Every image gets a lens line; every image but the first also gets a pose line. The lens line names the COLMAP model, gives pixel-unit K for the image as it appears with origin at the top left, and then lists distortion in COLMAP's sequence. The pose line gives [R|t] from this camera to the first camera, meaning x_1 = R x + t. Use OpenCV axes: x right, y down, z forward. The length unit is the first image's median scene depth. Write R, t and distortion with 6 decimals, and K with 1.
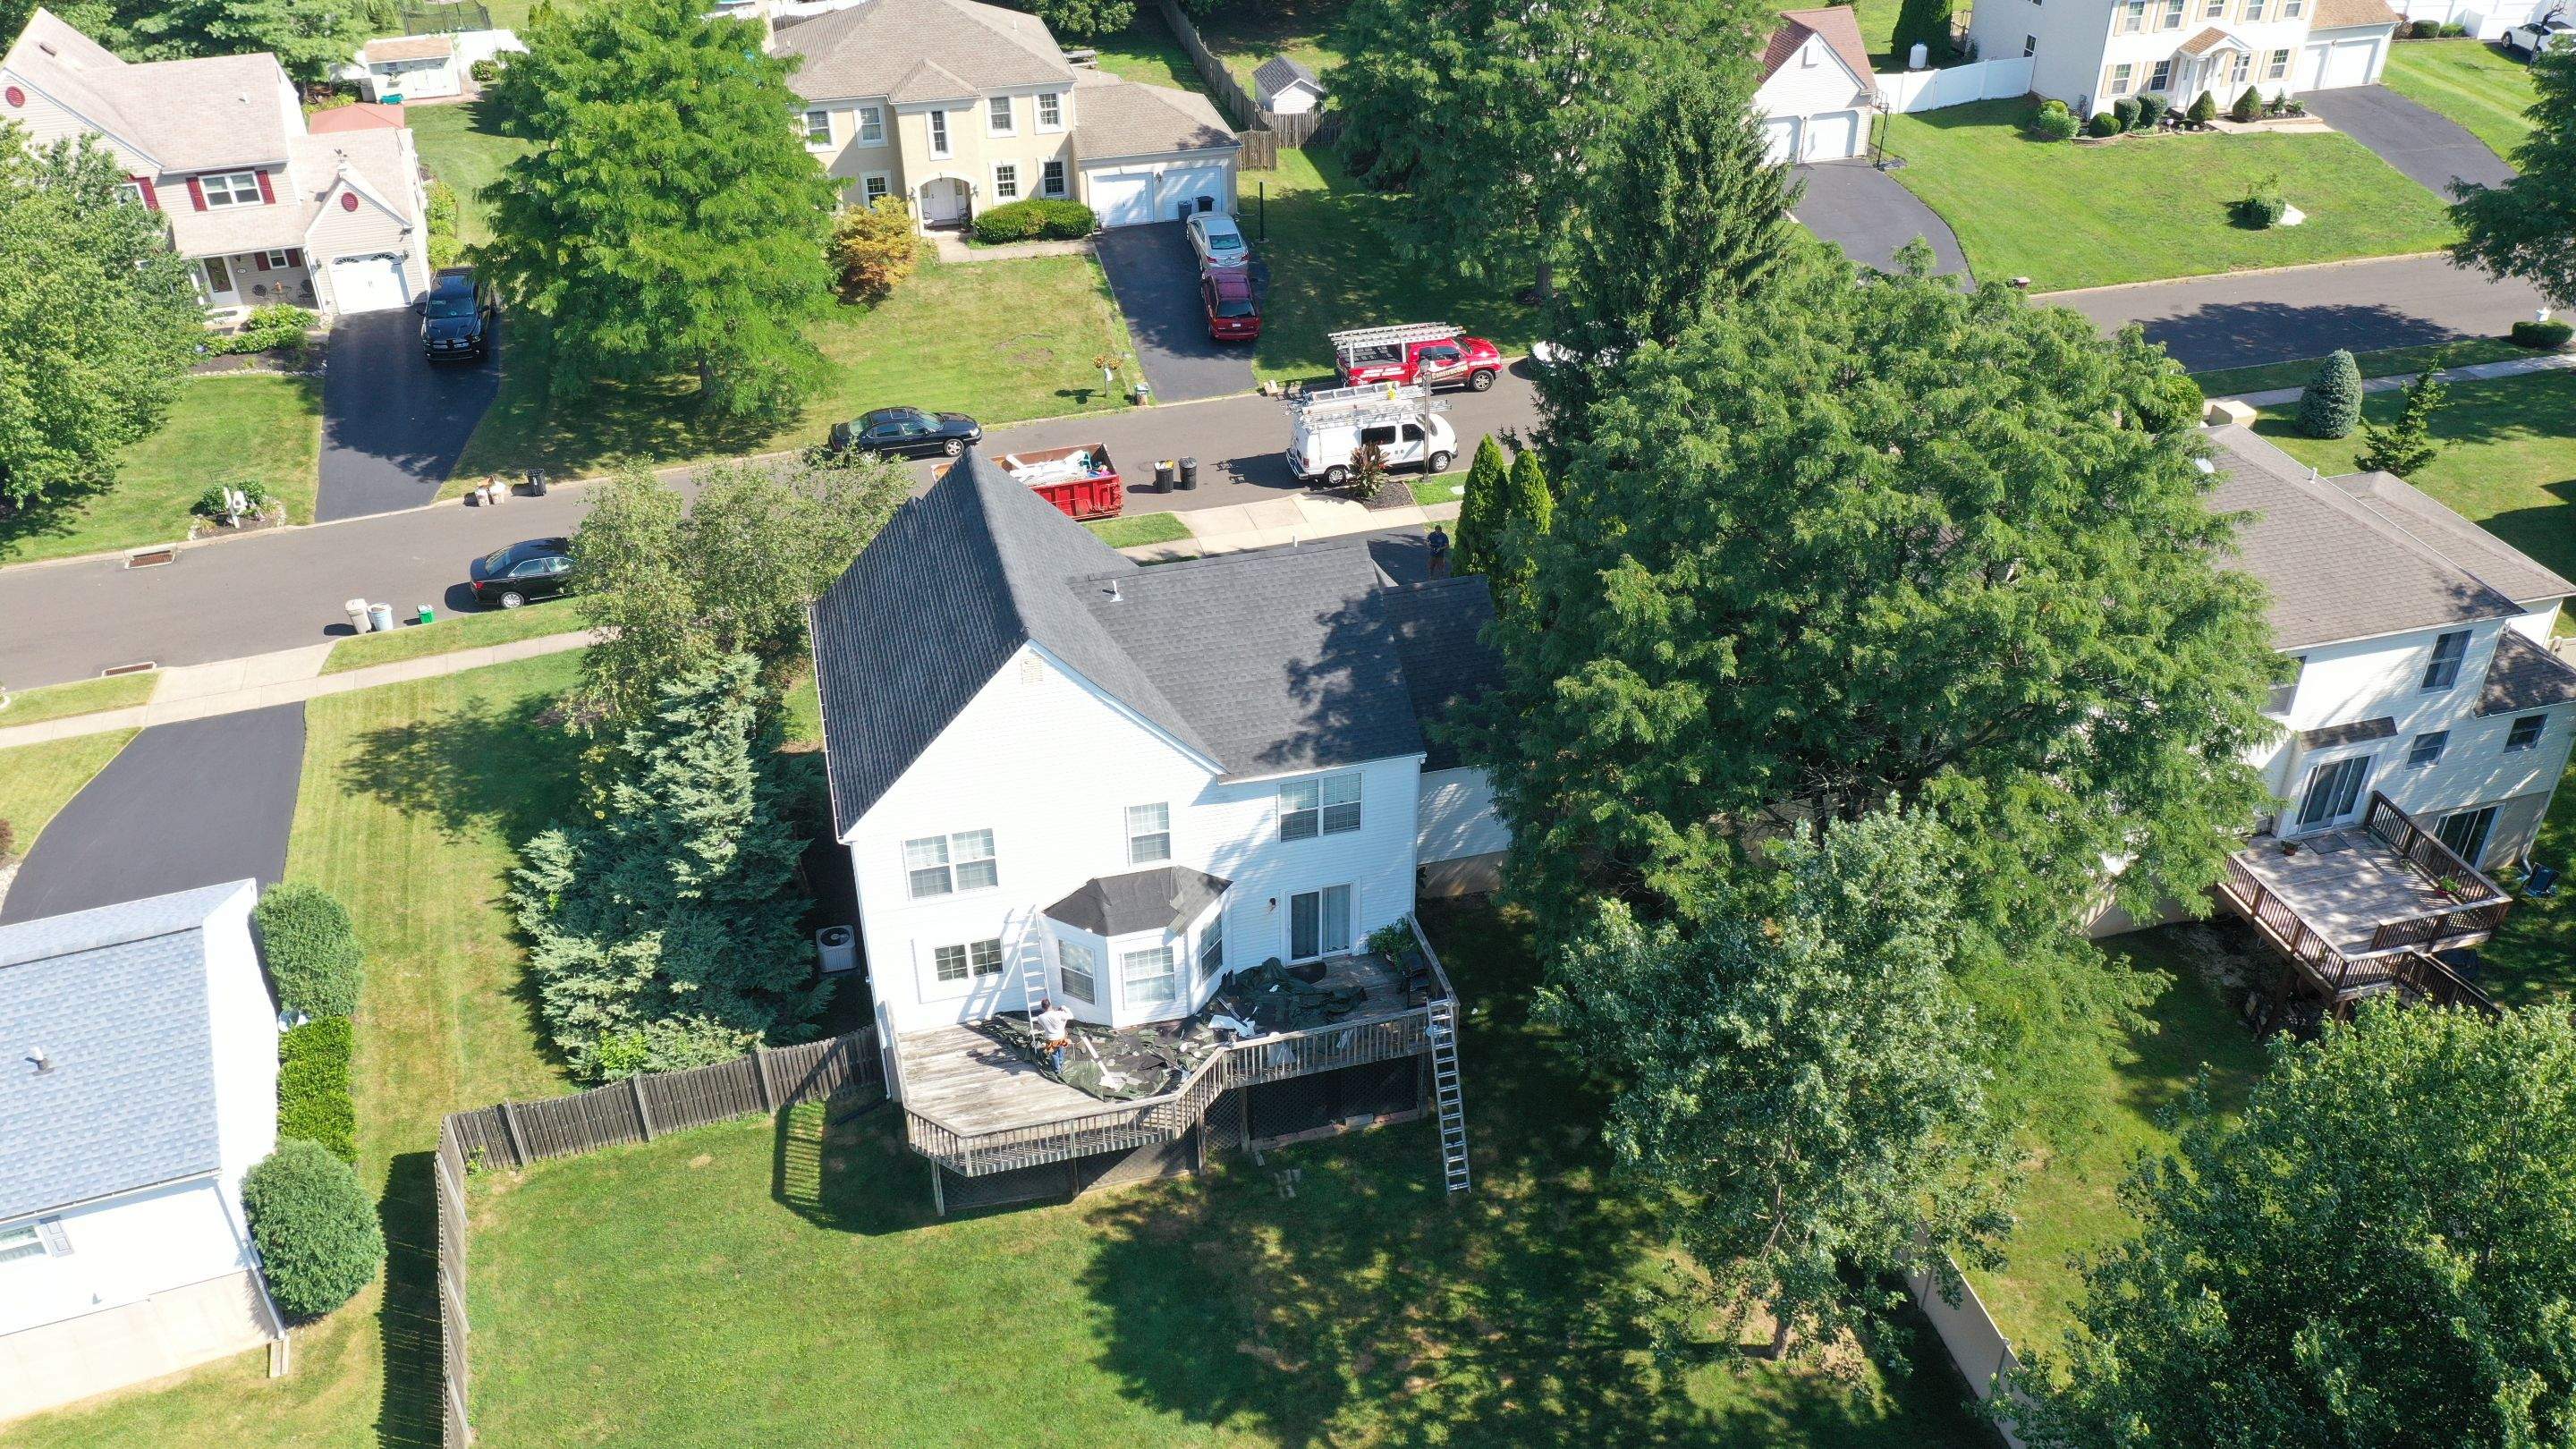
lens RADIAL K [[2041.2, 0, 1297.4], [0, 2041.2, 724.2], [0, 0, 1]] dist [0.016302, -0.001941]
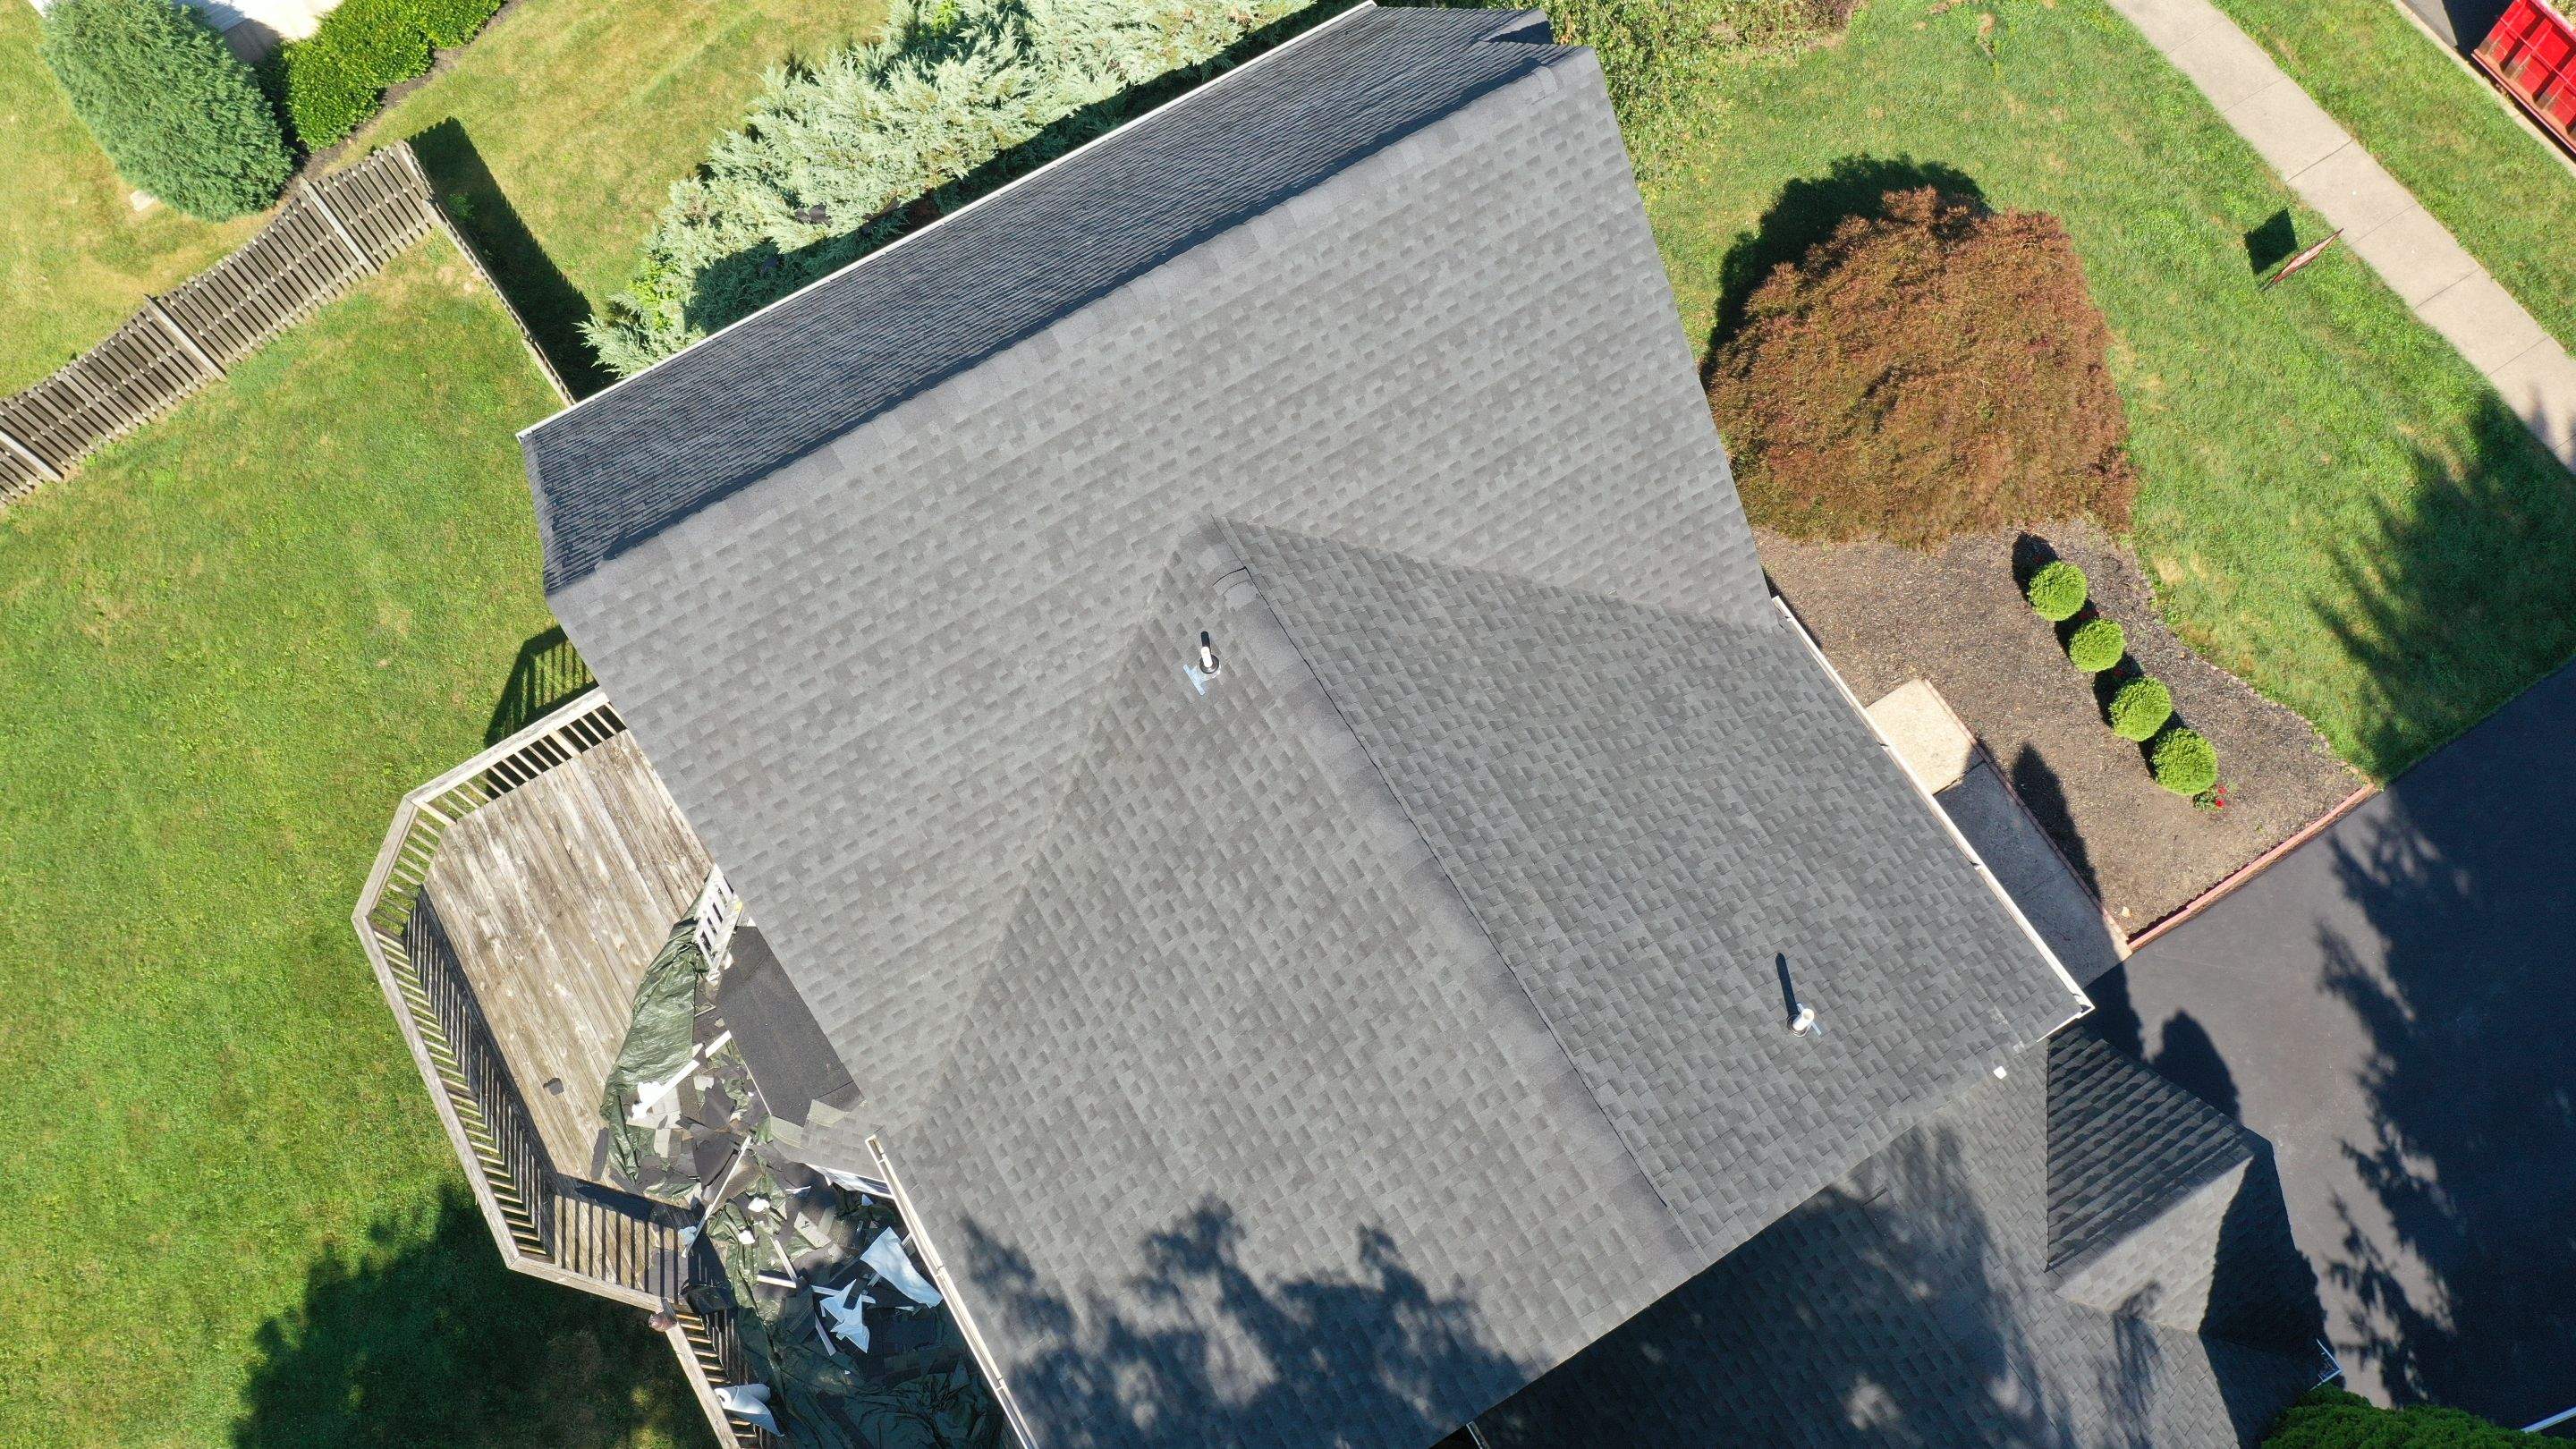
lens RADIAL K [[2041.2, 0, 1295.2], [0, 2041.2, 729.7], [0, 0, 1]] dist [0.016302, -0.001941]
pose [[0.288186, 0.898022, -0.332424, 0.044326], [-0.509112, 0.437712, 0.741090, -0.325594], [0.811020, -0.044331, 0.583336, 0.777826]]
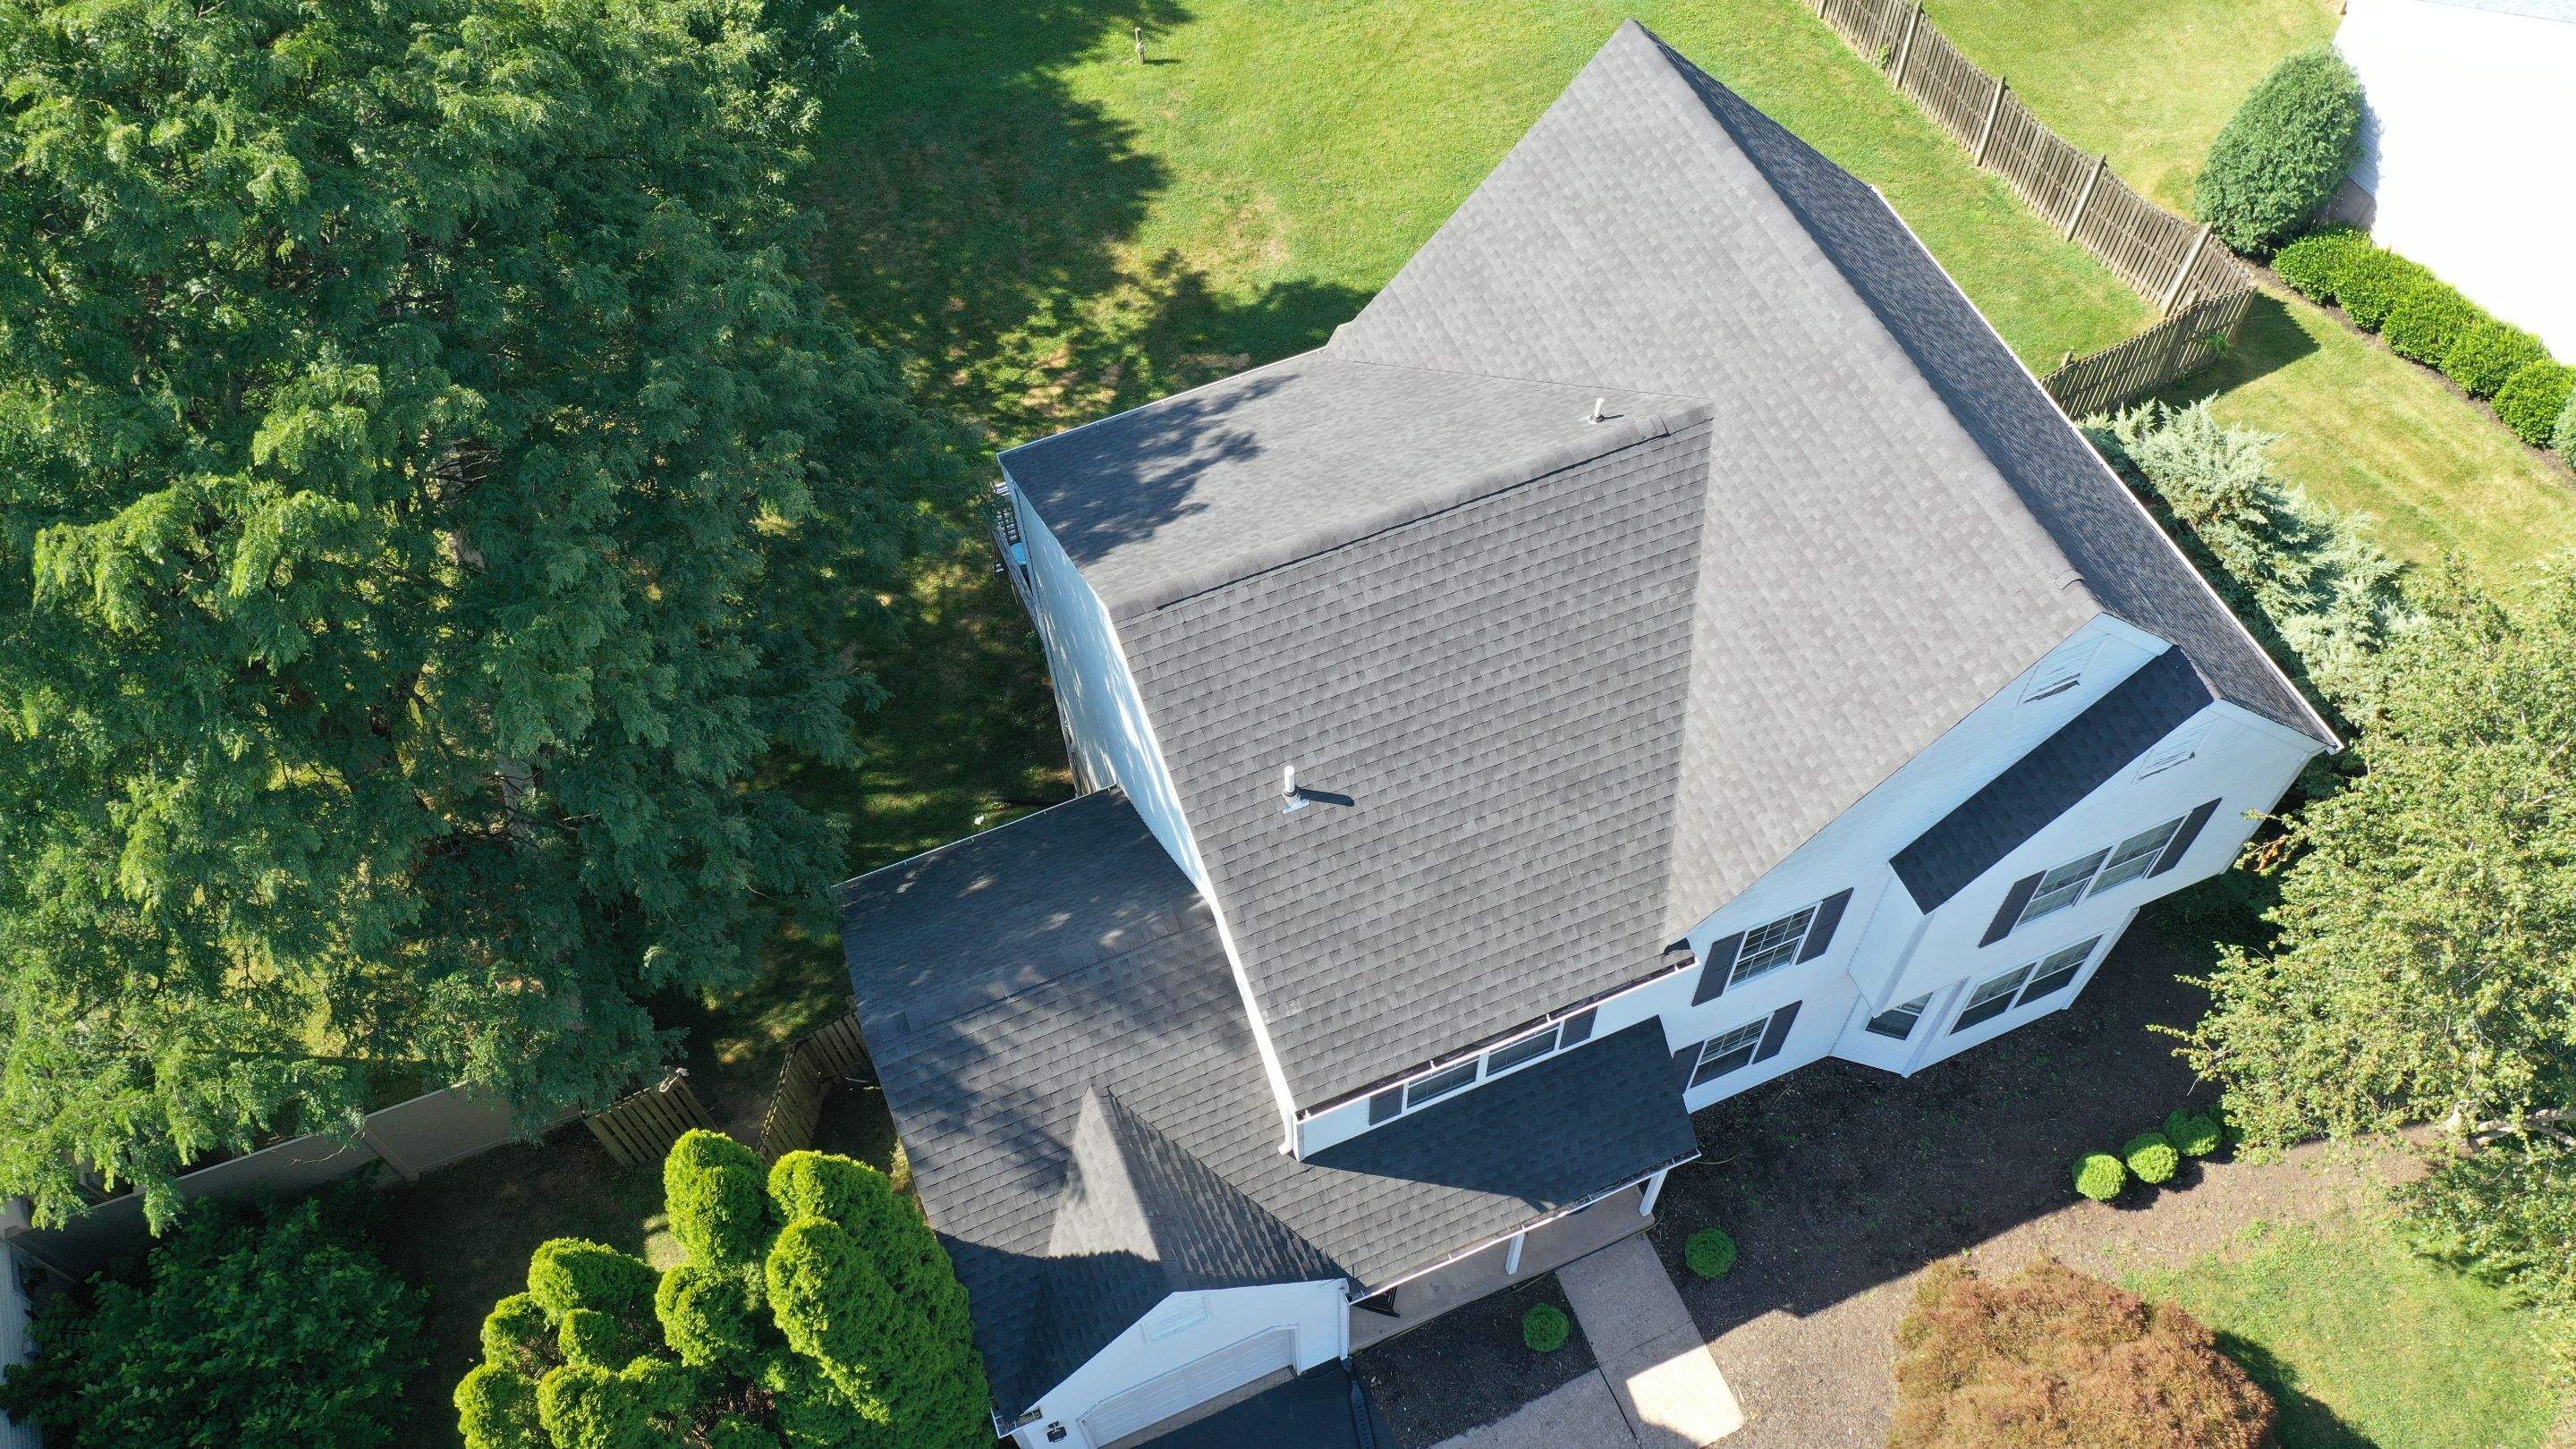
lens RADIAL K [[2041.2, 0, 1287.8], [0, 2041.2, 736.2], [0, 0, 1]] dist [0.016302, -0.001941]
pose [[-0.989483, 0.135228, -0.051358, 0.020876], [-0.051657, 0.001306, 0.998664, -0.542081], [0.135114, 0.990814, 0.005693, 1.033122]]
